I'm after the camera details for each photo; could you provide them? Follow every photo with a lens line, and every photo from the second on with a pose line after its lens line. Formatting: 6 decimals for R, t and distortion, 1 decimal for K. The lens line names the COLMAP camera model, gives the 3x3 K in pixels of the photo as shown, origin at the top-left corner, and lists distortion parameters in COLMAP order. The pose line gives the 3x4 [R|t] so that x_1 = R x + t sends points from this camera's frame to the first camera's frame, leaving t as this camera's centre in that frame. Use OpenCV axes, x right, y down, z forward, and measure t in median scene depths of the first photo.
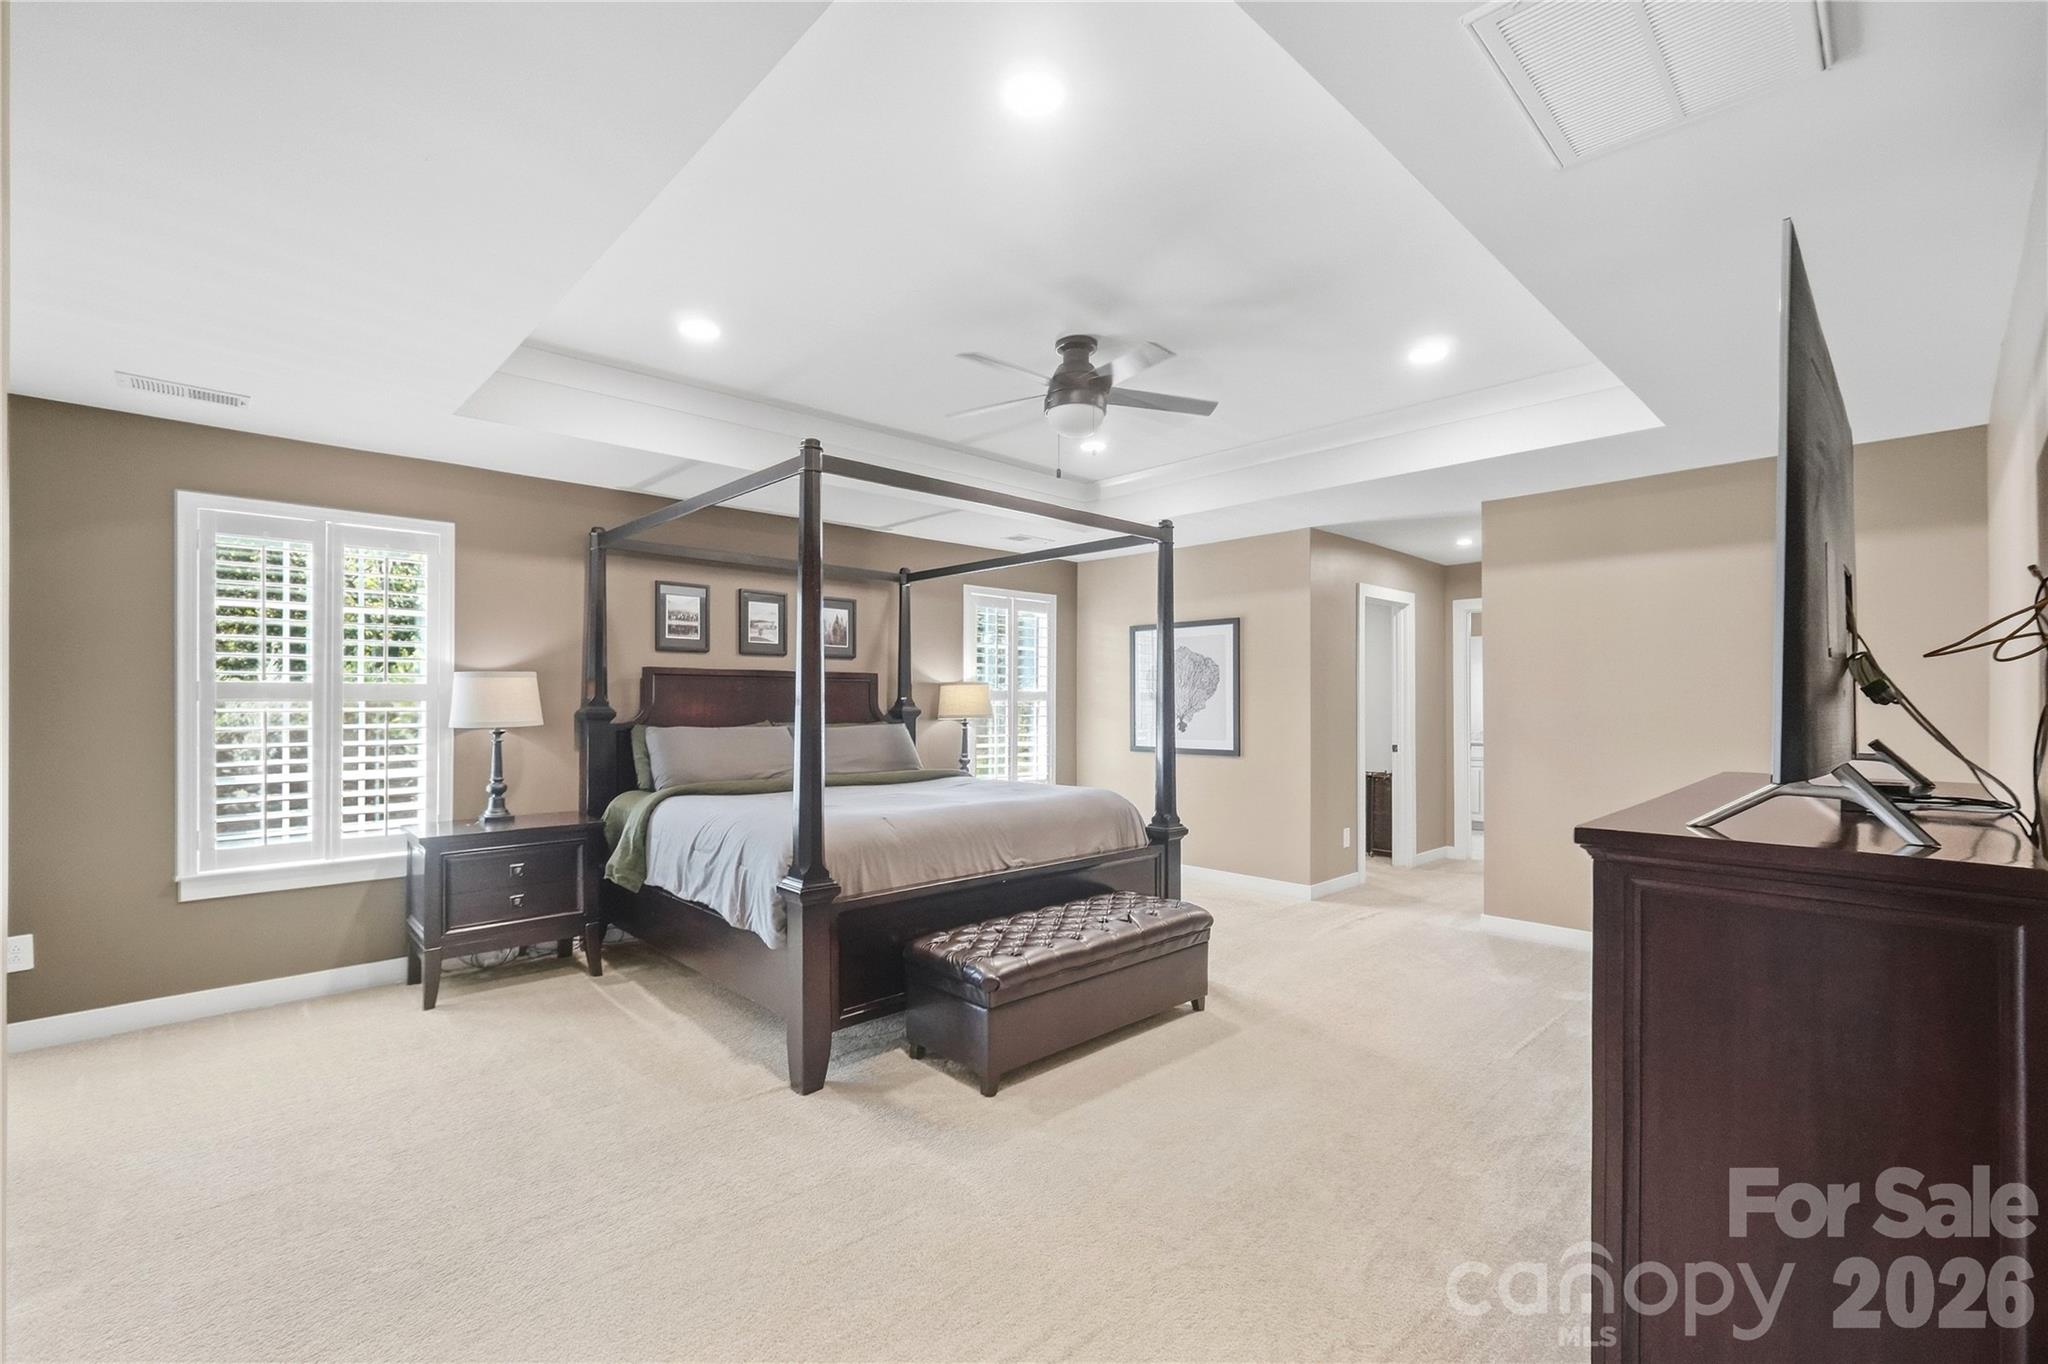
lens RADIAL K [[865.3, 0, 1025.5], [0, 865.3, 689.8], [0, 0, 1]] dist [-0.012580, 0.000593]
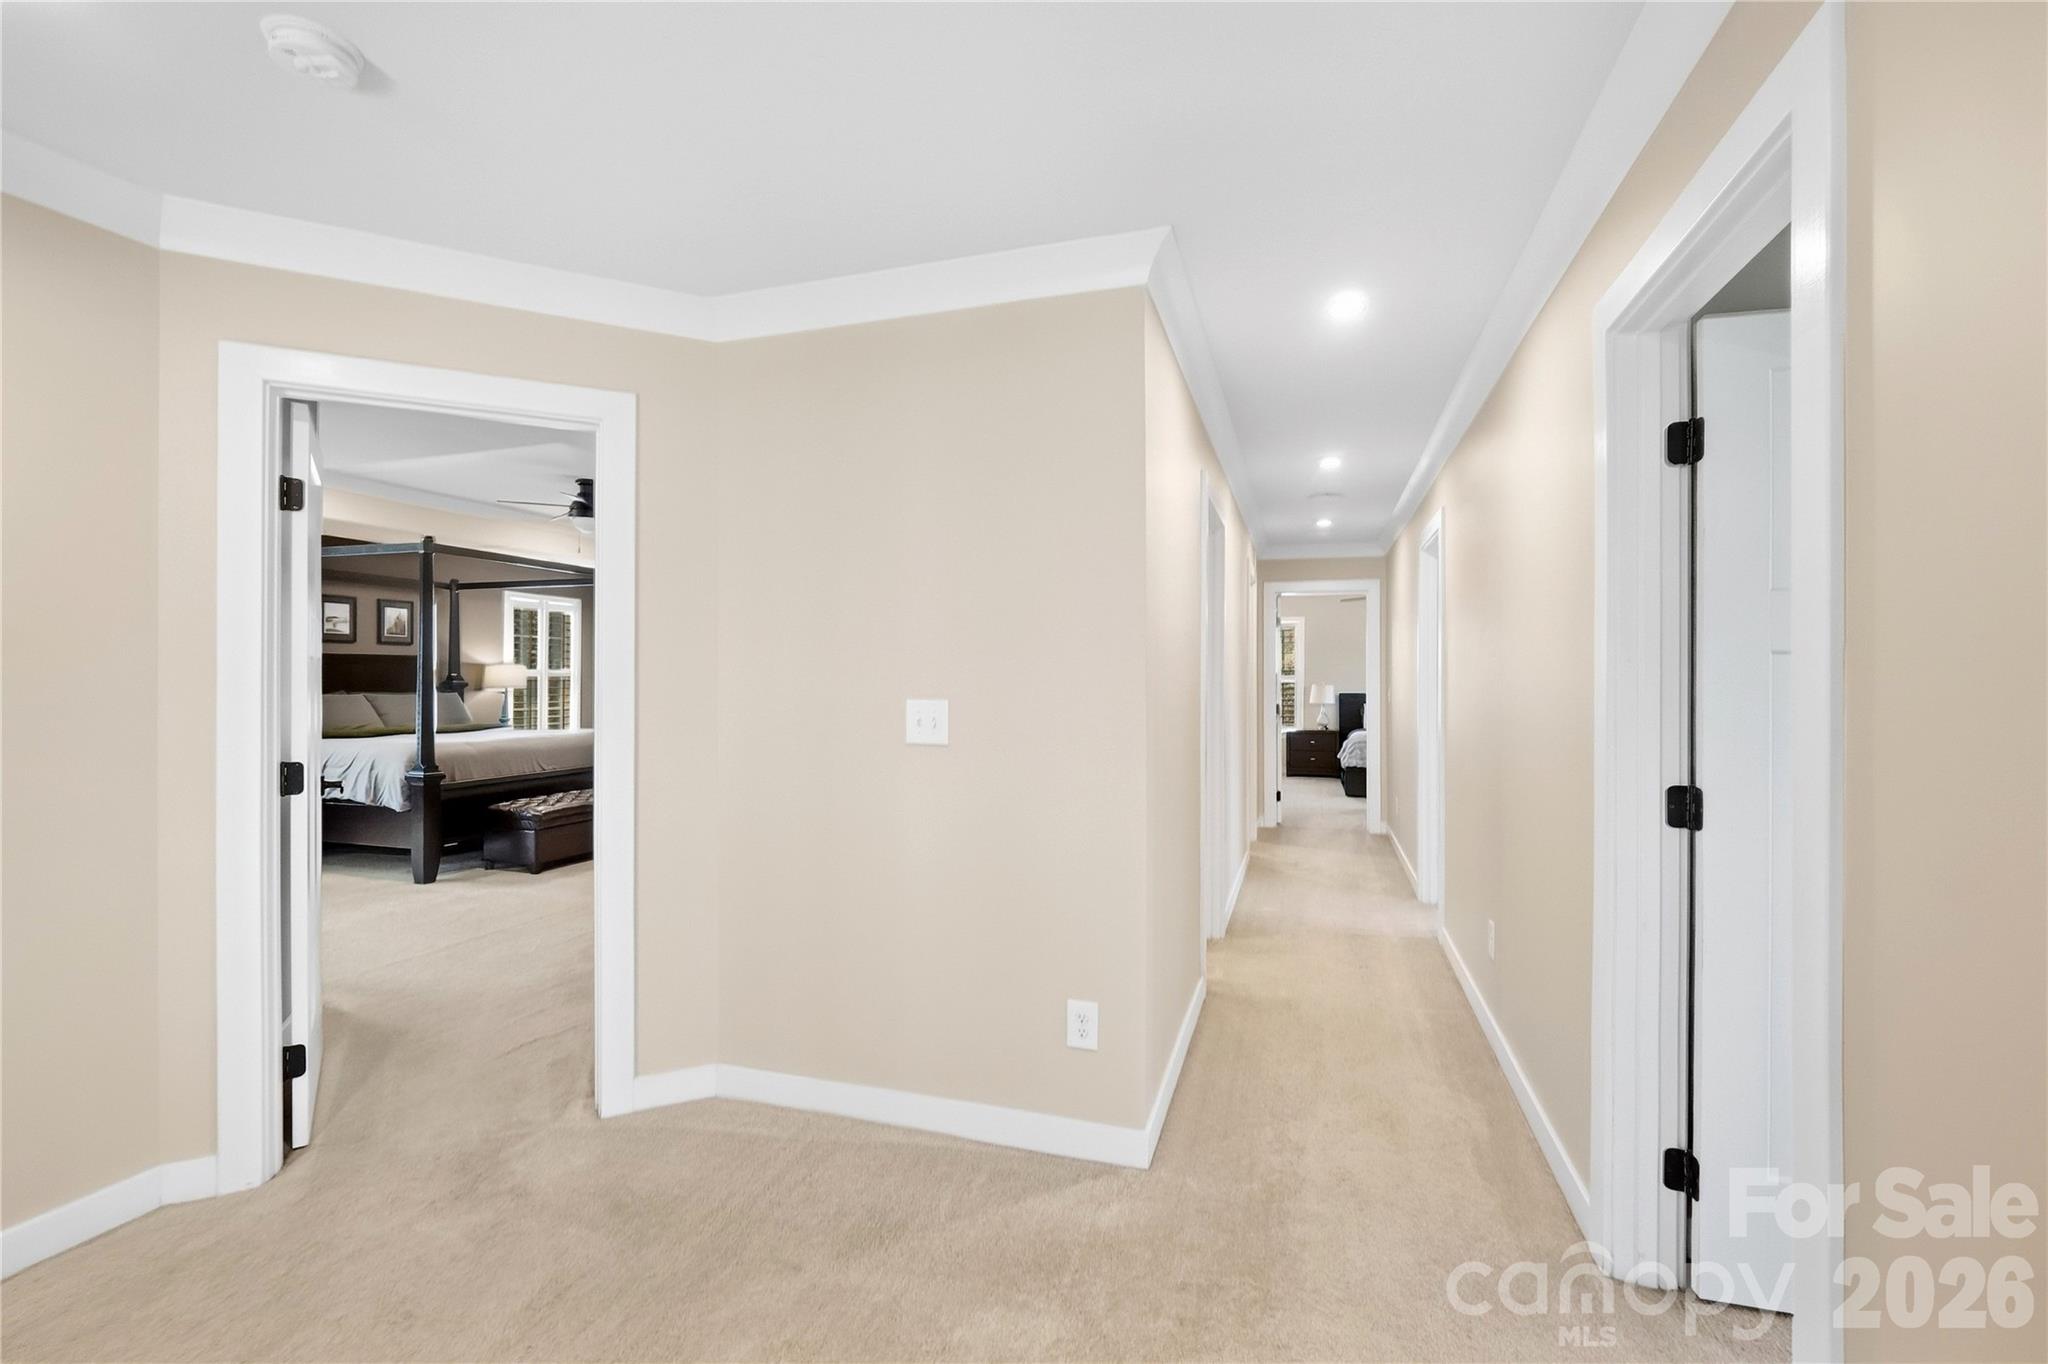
lens RADIAL K [[865.3, 0, 1030.6], [0, 865.3, 669.1], [0, 0, 1]] dist [-0.012580, 0.000593]
pose [[0.870805, 0.012153, 0.491478, -0.017857], [-0.014496, 0.999894, 0.000961, -0.016368], [-0.491414, -0.007961, 0.870890, -0.804213]]
